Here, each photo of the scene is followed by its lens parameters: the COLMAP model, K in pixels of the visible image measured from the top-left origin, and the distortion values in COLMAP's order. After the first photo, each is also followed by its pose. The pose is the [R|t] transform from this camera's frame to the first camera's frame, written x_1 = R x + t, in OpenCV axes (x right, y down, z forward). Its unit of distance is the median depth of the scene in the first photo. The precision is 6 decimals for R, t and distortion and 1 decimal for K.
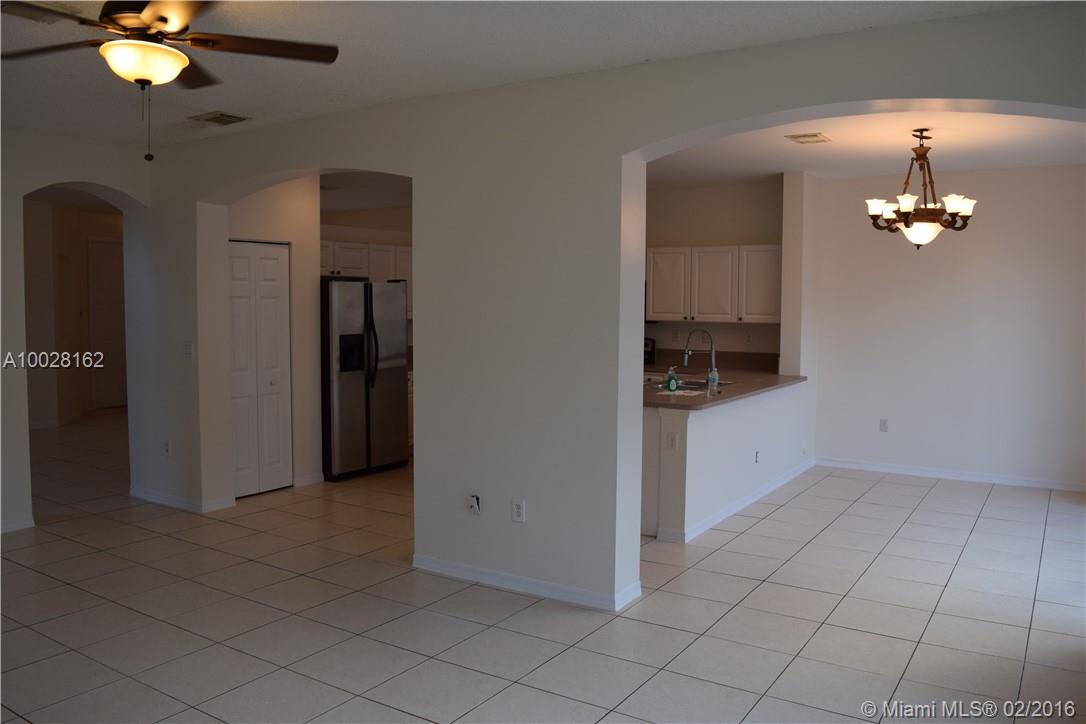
lens RADIAL K [[852.2, 0, 542.7], [0, 852.2, 352.2], [0, 0, 1]] dist [-0.082663, 0.008296]
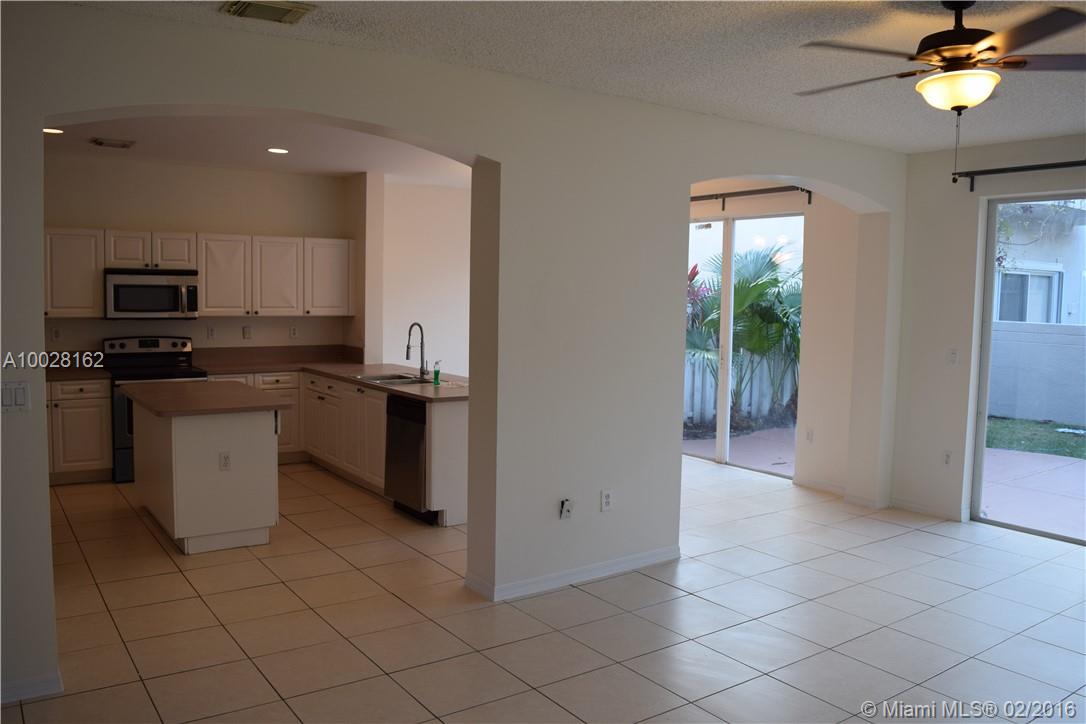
lens RADIAL K [[852.2, 0, 542.7], [0, 852.2, 352.2], [0, 0, 1]] dist [-0.082663, 0.008296]
pose [[0.380206, -0.065549, 0.922576, -0.596152], [0.045477, 0.997604, 0.052138, -0.032911], [-0.923783, 0.022133, 0.382275, 0.386584]]
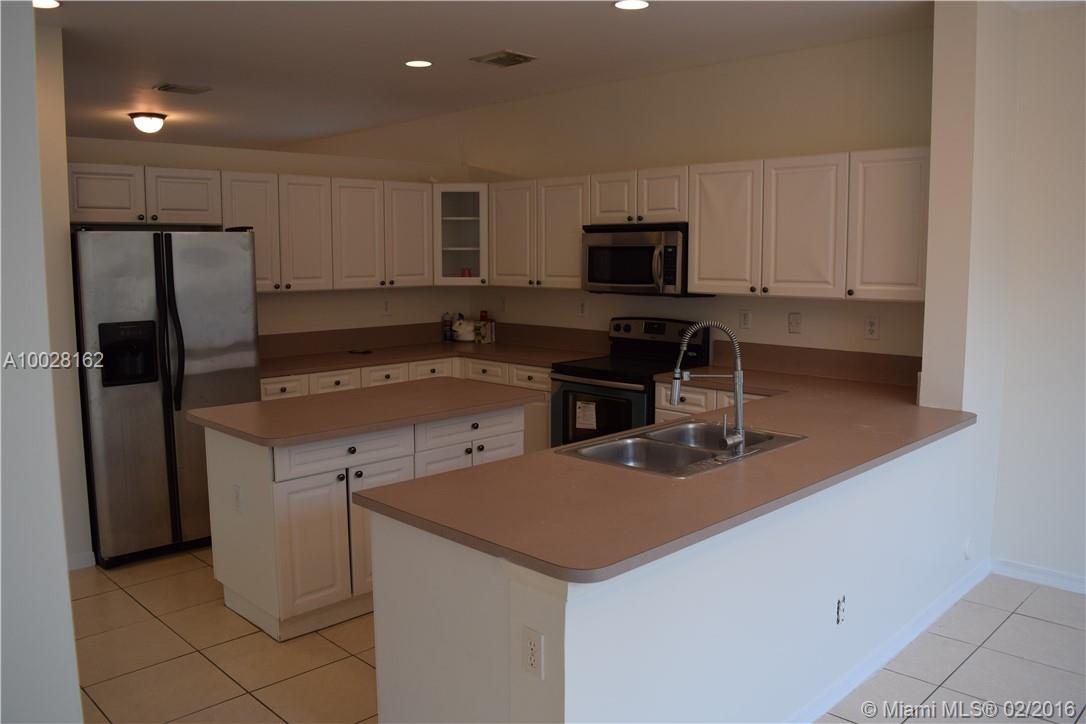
lens RADIAL K [[852.2, 0, 542.7], [0, 852.2, 352.2], [0, 0, 1]] dist [-0.082663, 0.008296]
pose [[0.977962, 0.015529, -0.208206, 0.161423], [-0.005156, 0.998722, 0.050269, -0.028322], [0.208721, -0.048088, 0.976792, 0.463705]]
